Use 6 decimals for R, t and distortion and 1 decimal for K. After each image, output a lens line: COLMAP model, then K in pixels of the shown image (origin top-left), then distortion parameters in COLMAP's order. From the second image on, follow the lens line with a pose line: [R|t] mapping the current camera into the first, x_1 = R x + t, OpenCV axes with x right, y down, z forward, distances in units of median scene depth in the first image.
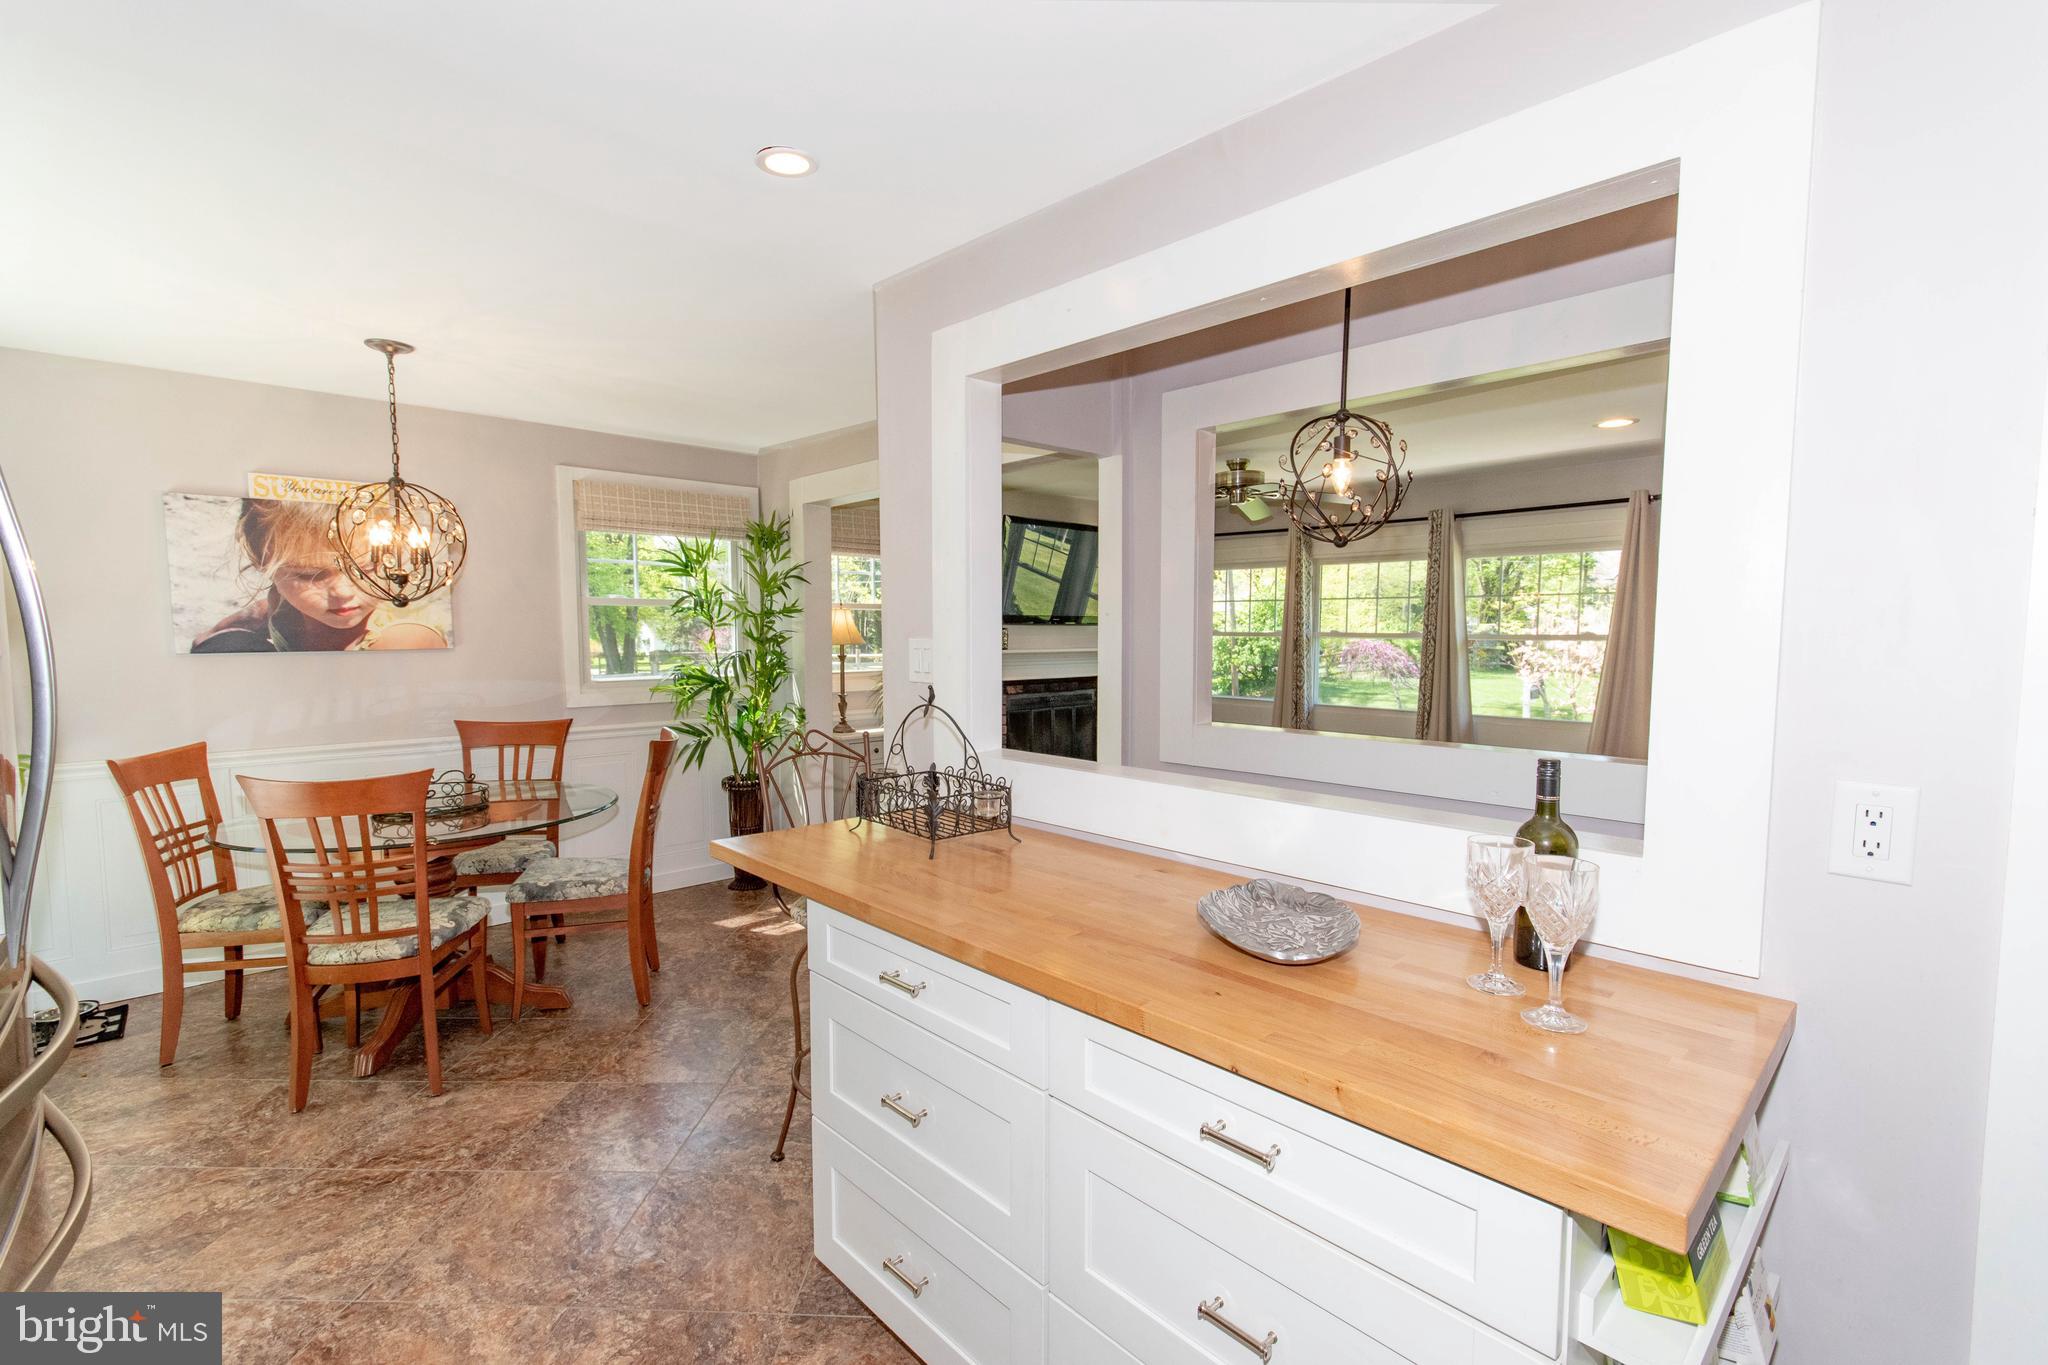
lens RADIAL K [[916.6, 0, 1014.2], [0, 916.6, 684.5], [0, 0, 1]] dist [0.003342, 0.002424]
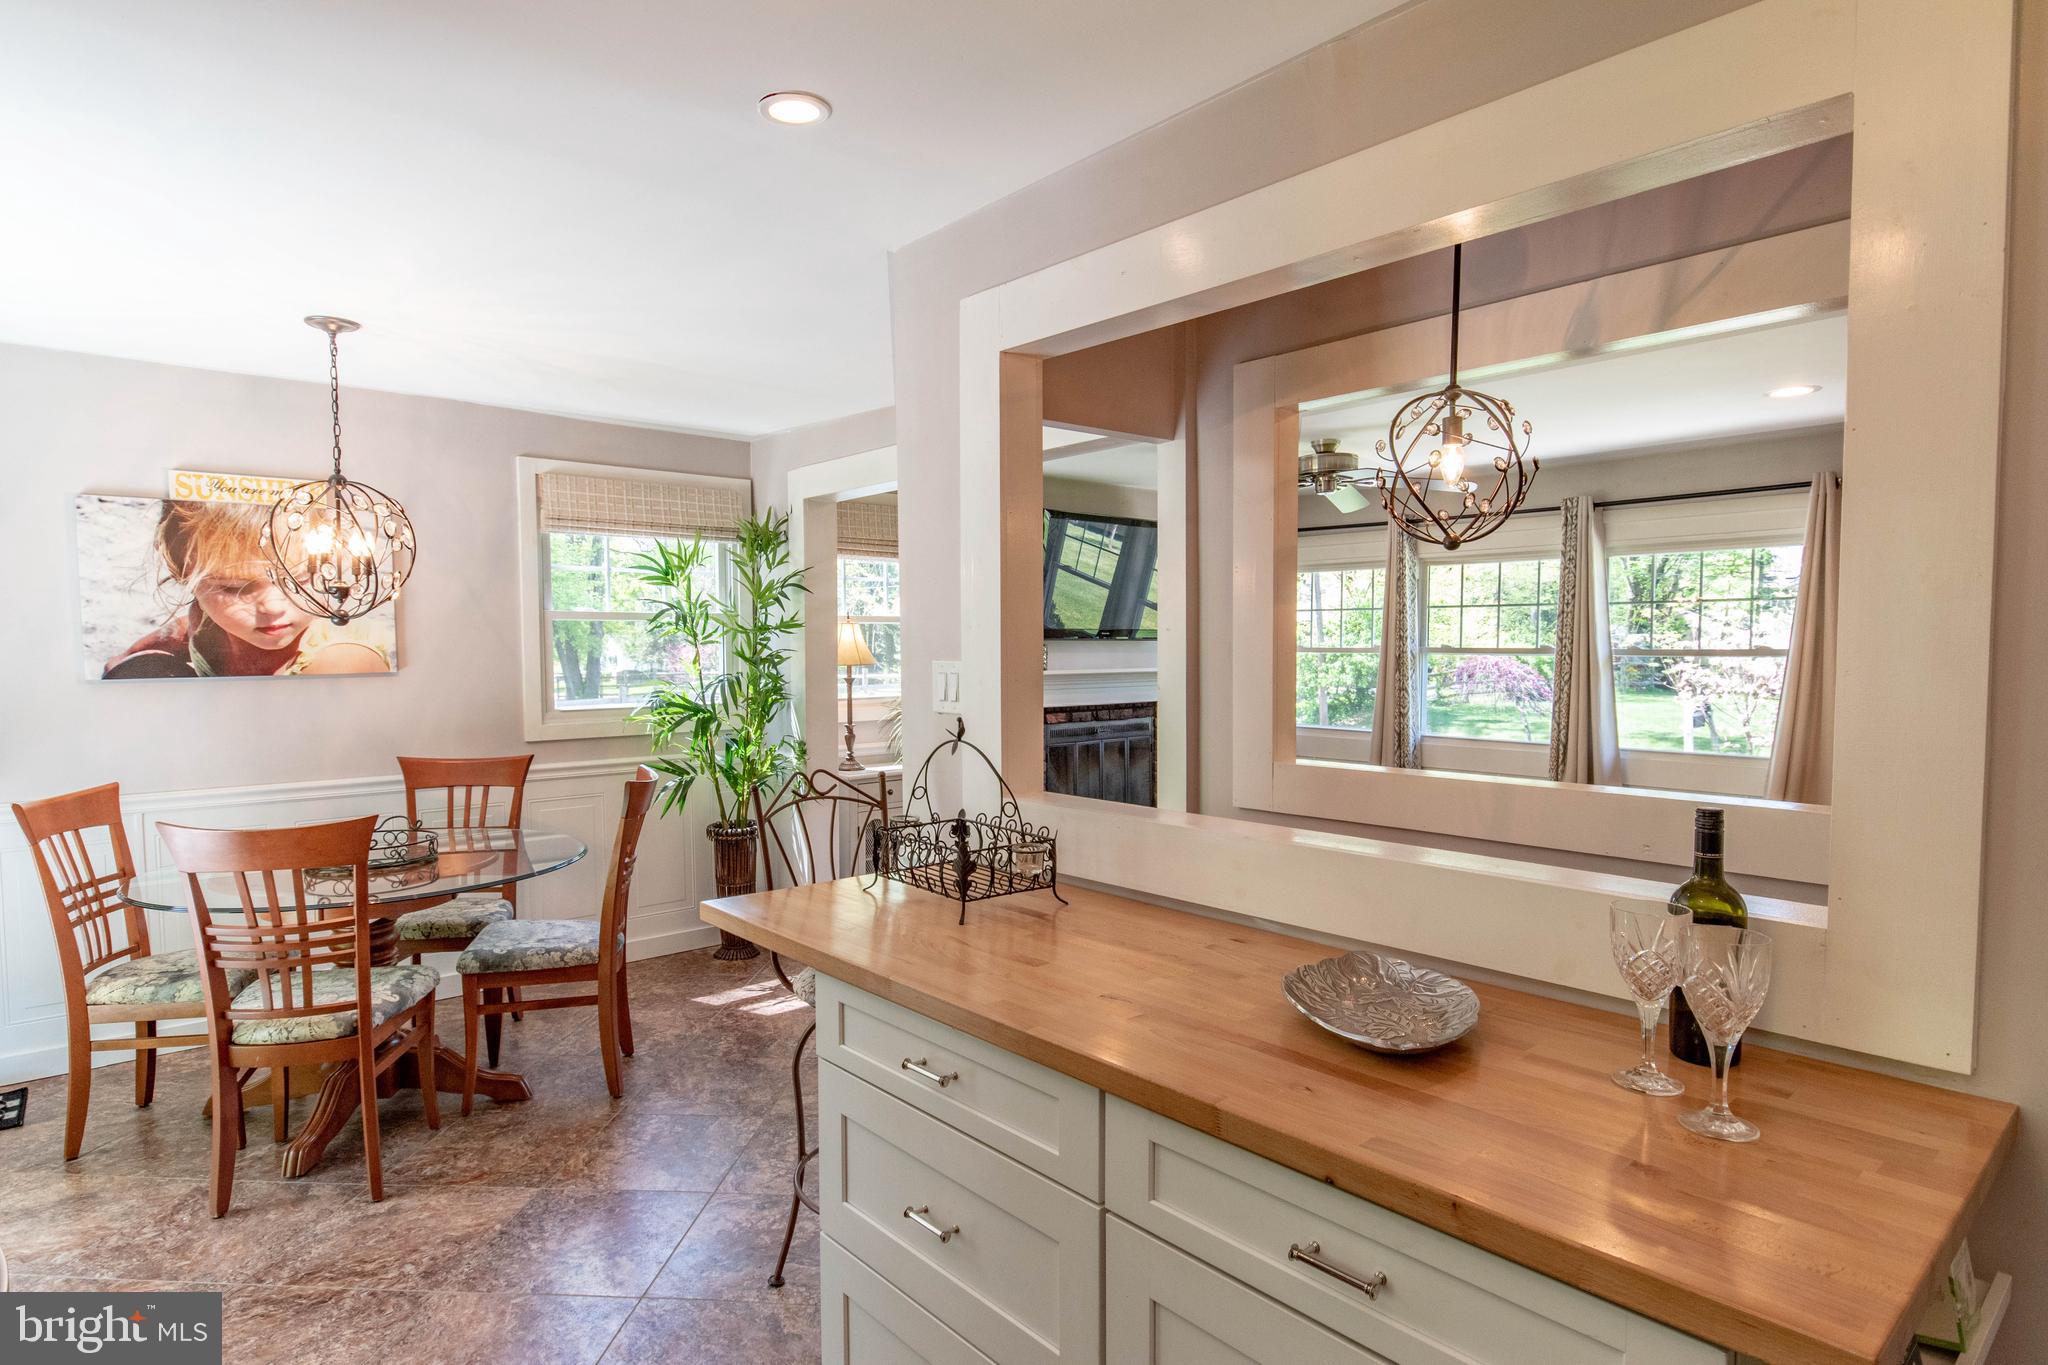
lens RADIAL K [[1112.2, 0, 1010.4], [0, 1112.2, 683.9], [0, 0, 1]] dist [0.007725, -0.007225]
pose [[0.999292, -0.002904, -0.037504, -0.003781], [0.002035, 0.999729, -0.023210, -0.003576], [0.037561, 0.023117, 0.999027, -0.012399]]
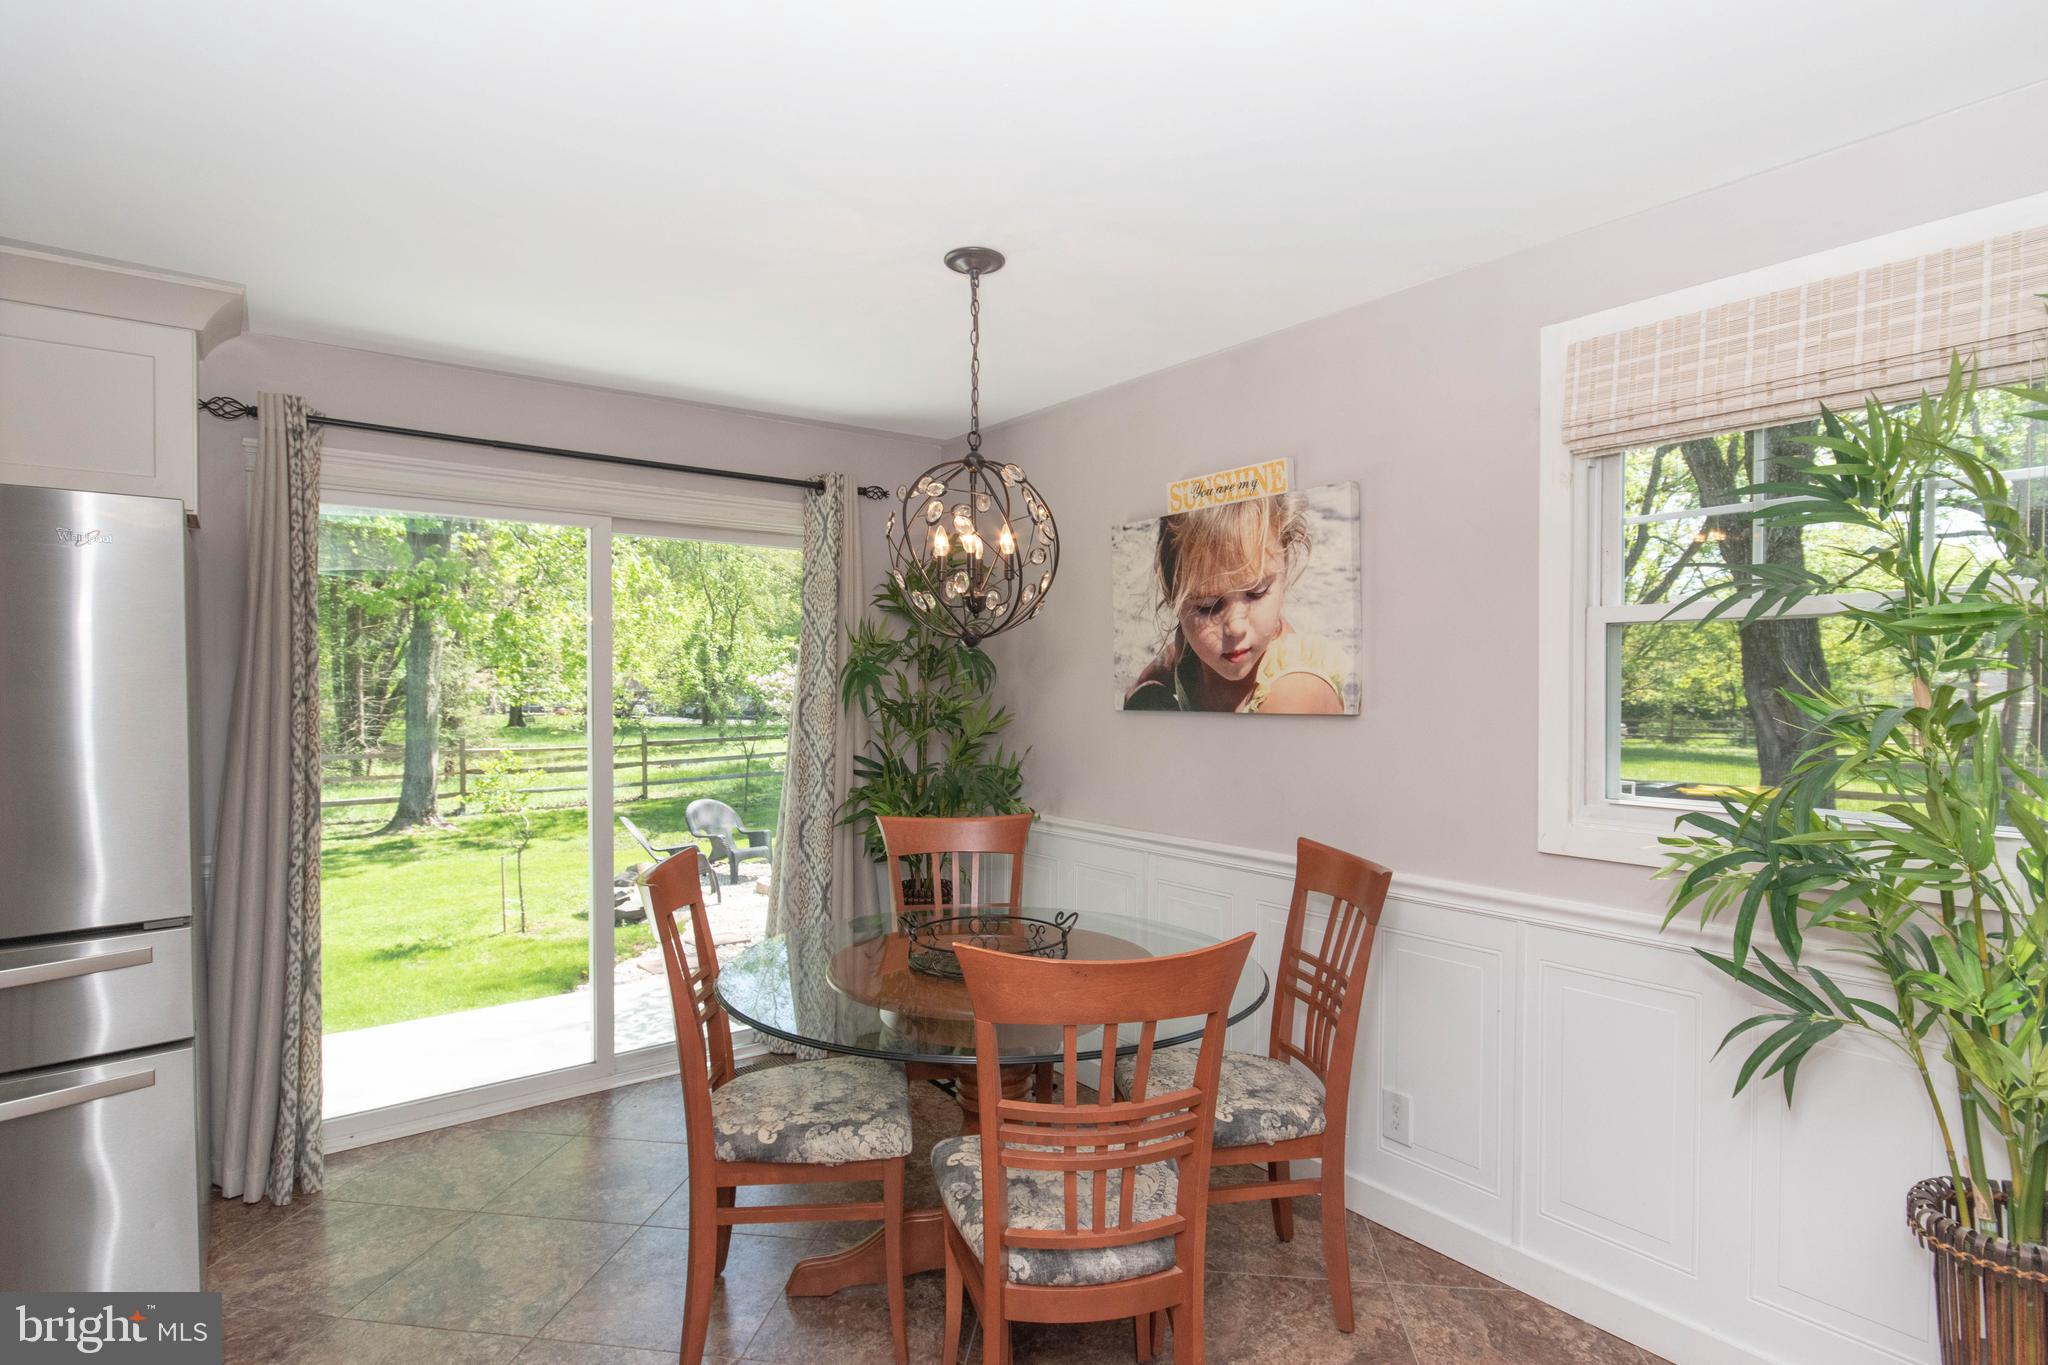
lens RADIAL K [[1033.2, 0, 1012.9], [0, 1033.2, 692.7], [0, 0, 1]] dist [-0.001041, -0.000656]
pose [[-0.097468, 0.008210, -0.995205, 0.065515], [-0.064787, 0.997793, 0.014577, -0.054857], [0.993128, 0.065897, -0.096721, 0.955207]]
